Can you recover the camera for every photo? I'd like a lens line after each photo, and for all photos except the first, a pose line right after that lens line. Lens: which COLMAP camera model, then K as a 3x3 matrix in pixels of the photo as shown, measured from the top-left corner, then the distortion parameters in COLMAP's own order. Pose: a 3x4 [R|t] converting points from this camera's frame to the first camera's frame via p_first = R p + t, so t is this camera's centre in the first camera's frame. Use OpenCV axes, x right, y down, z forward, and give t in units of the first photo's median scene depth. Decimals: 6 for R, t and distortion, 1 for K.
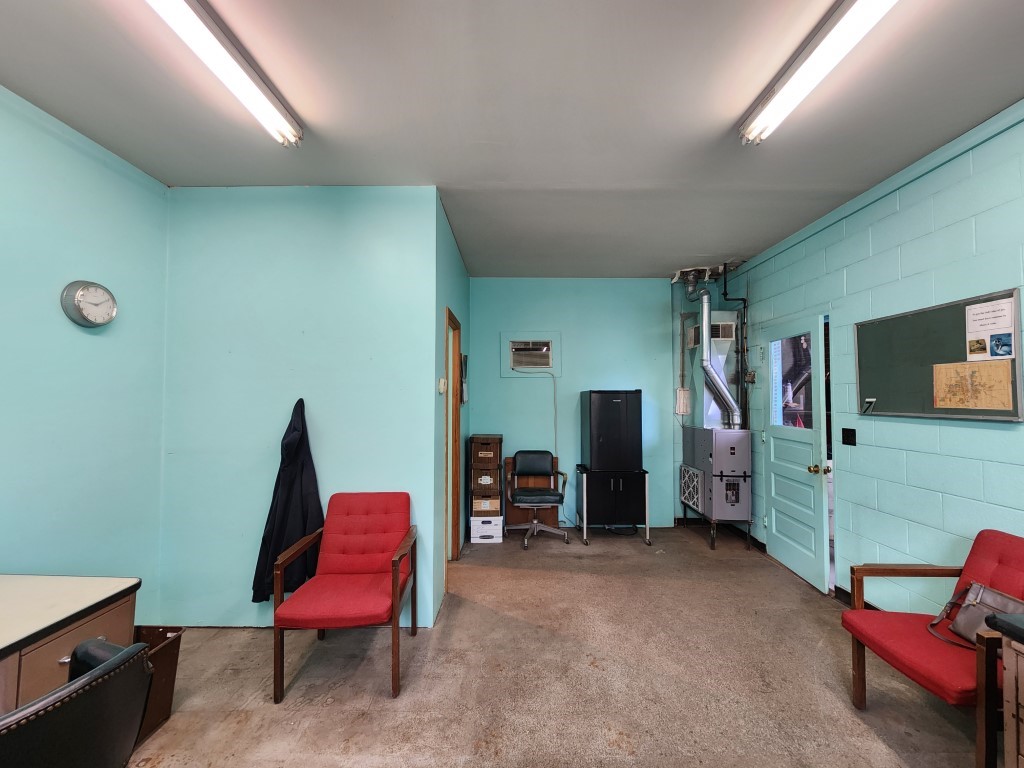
lens RADIAL K [[411.9, 0, 512.6], [0, 411.9, 387.8], [0, 0, 1]] dist [0.000557, 0.000099]
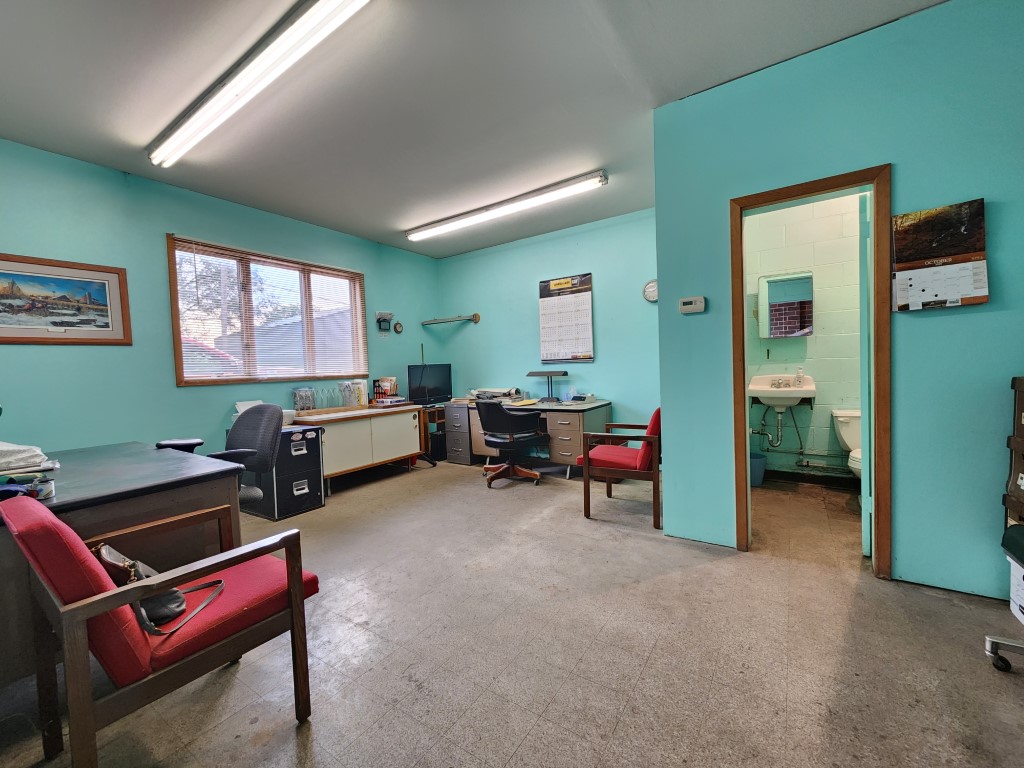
lens RADIAL K [[411.9, 0, 511.3], [0, 411.9, 385.7], [0, 0, 1]] dist [0.000557, 0.000099]
pose [[-0.557133, 0.056506, -0.828498, 0.997965], [0.057226, 0.997923, 0.029579, 0.154178], [0.828449, -0.030933, -0.559210, 1.426496]]
